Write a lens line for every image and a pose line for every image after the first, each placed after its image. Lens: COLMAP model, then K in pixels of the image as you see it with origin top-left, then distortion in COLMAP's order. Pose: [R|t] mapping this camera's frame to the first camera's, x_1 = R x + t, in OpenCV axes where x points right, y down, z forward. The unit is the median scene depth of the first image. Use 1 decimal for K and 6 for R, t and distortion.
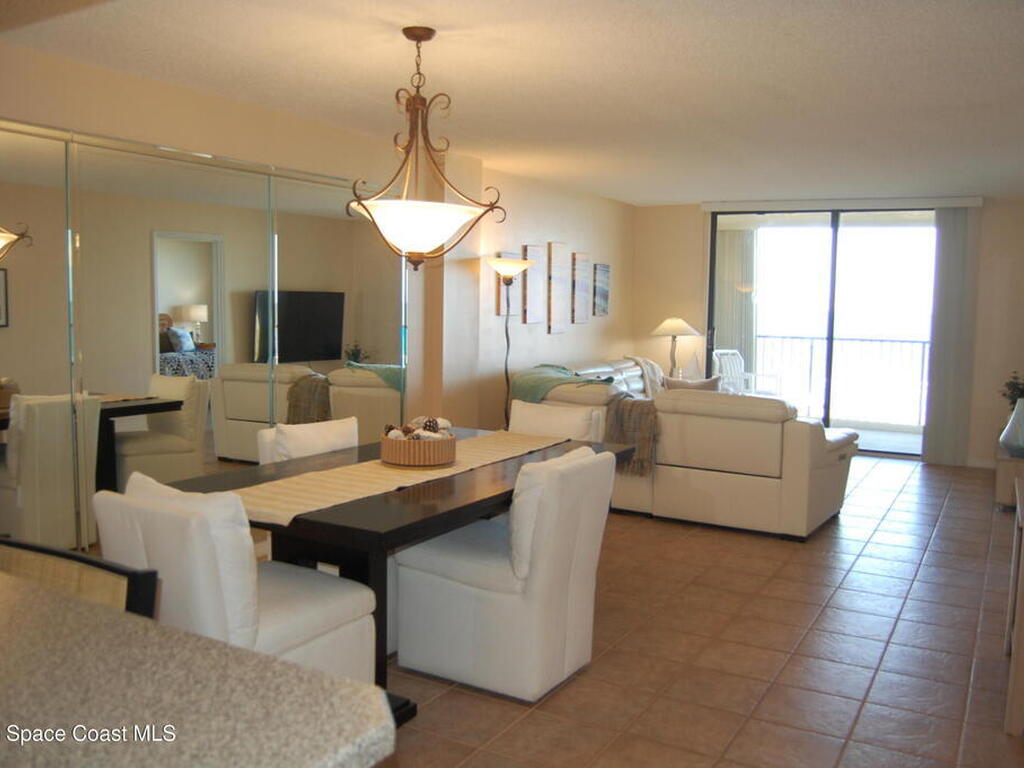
lens RADIAL K [[909.5, 0, 508.9], [0, 909.5, 387.4], [0, 0, 1]] dist [-0.095541, 0.031209]
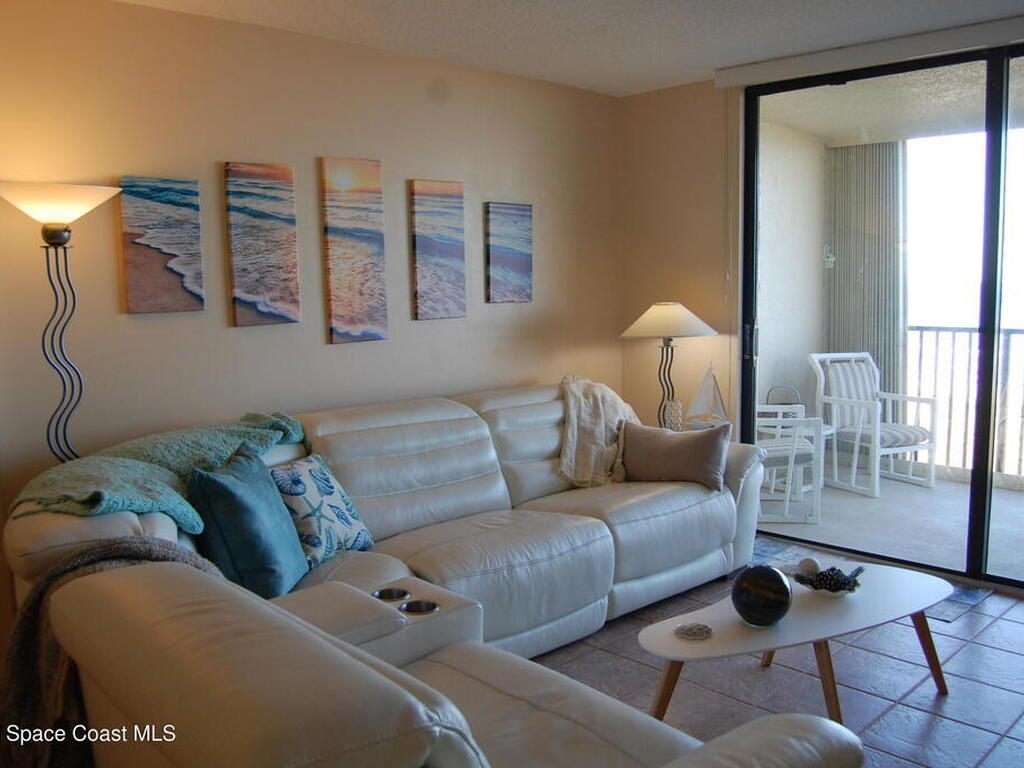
lens RADIAL K [[909.5, 0, 518.4], [0, 909.5, 387.4], [0, 0, 1]] dist [-0.095541, 0.031209]
pose [[0.964427, -0.021493, -0.263473, 0.329944], [0.022114, 0.999755, -0.000608, -0.040895], [0.263422, -0.005240, 0.964667, 0.681841]]
